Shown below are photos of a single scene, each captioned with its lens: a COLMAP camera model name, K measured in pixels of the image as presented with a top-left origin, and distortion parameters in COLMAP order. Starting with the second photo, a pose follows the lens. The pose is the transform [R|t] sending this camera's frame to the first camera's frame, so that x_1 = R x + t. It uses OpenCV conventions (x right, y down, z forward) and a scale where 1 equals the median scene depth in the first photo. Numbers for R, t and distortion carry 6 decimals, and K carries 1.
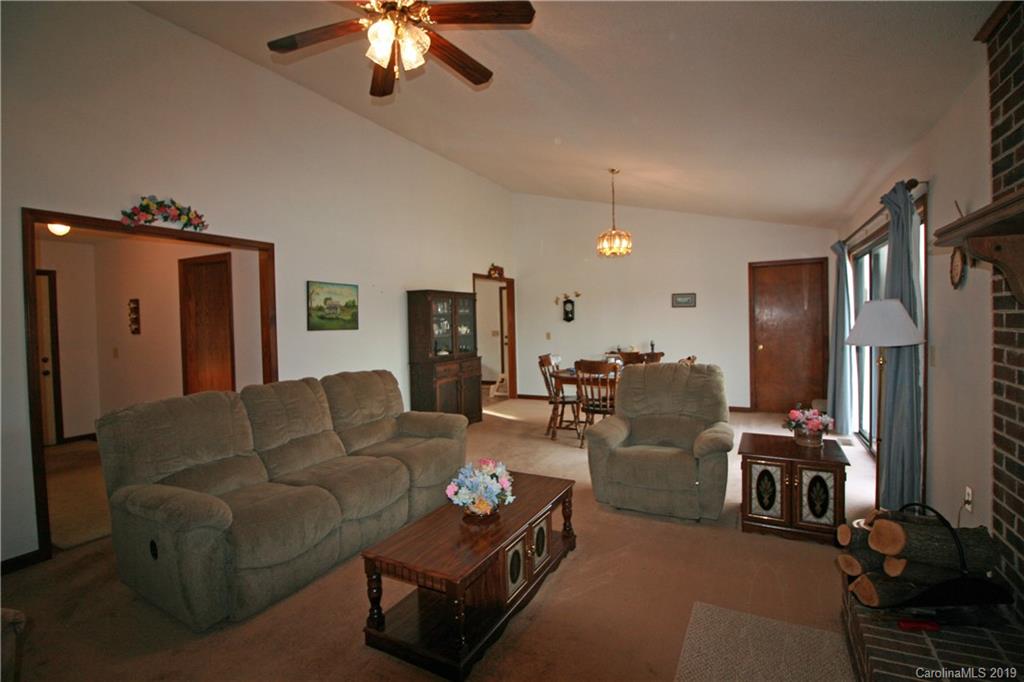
lens RADIAL K [[477.8, 0, 511.0], [0, 477.8, 335.8], [0, 0, 1]] dist [-0.009550, -0.001351]
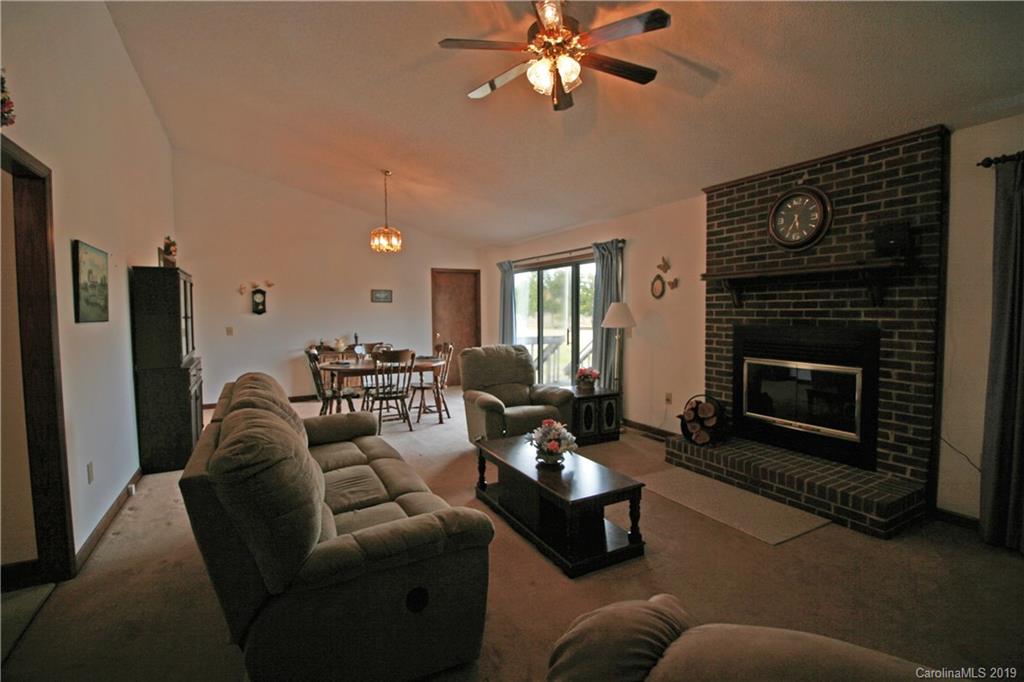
lens RADIAL K [[477.8, 0, 512.2], [0, 477.8, 338.9], [0, 0, 1]] dist [-0.009550, -0.001351]
pose [[0.550788, -0.032566, 0.834010, -0.472709], [0.021248, 0.999462, 0.024995, 0.004833], [-0.834375, 0.003954, 0.551183, 0.158279]]
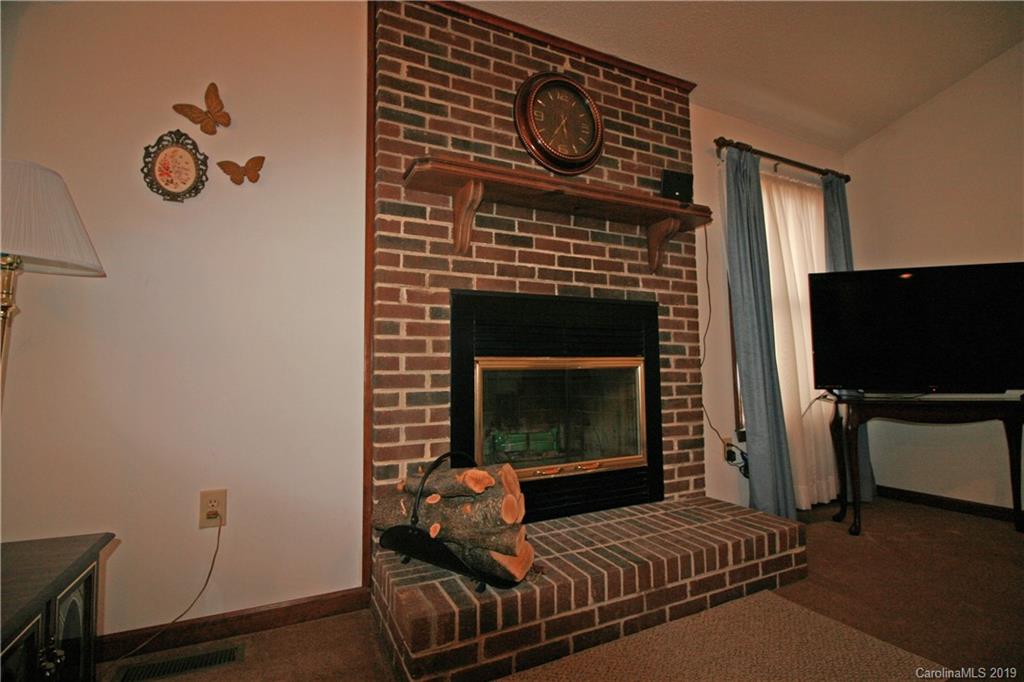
lens RADIAL K [[477.8, 0, 501.8], [0, 477.8, 328.3], [0, 0, 1]] dist [-0.009550, -0.001351]
pose [[-0.806536, 0.077567, 0.586074, 0.080162], [0.044243, 0.996495, -0.071001, 0.060757], [-0.589527, -0.031335, -0.807140, 0.520268]]
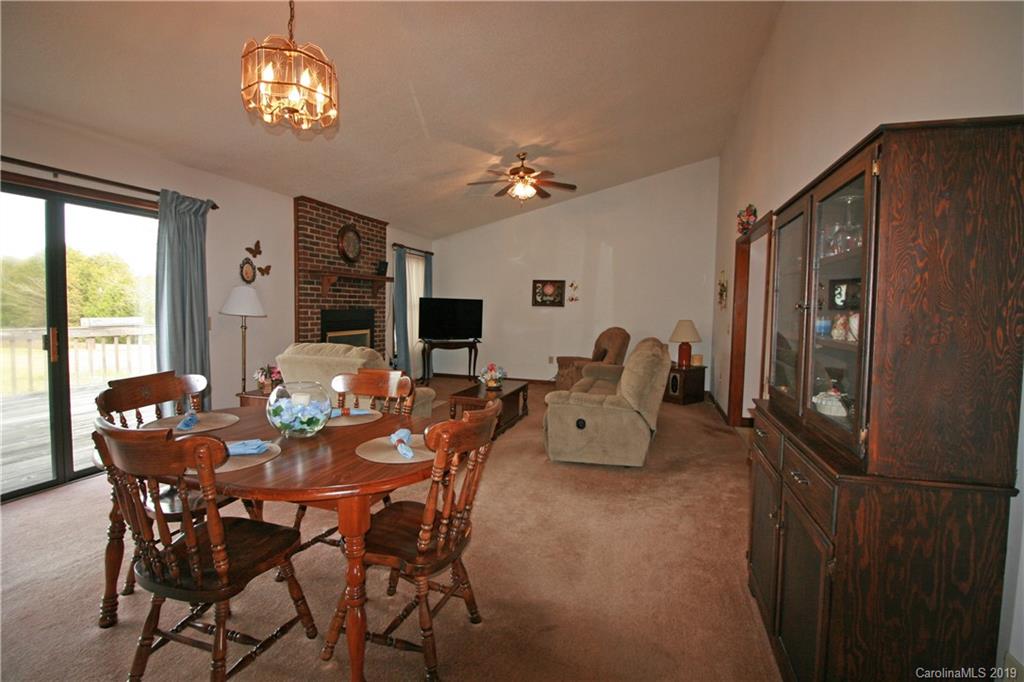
lens RADIAL K [[477.8, 0, 510.3], [0, 477.8, 335.0], [0, 0, 1]] dist [-0.009550, -0.001351]
pose [[-0.981219, 0.011325, -0.192566, 0.114772], [-0.007231, 0.995414, 0.095388, -0.034538], [0.192763, 0.094989, -0.976637, 1.278591]]
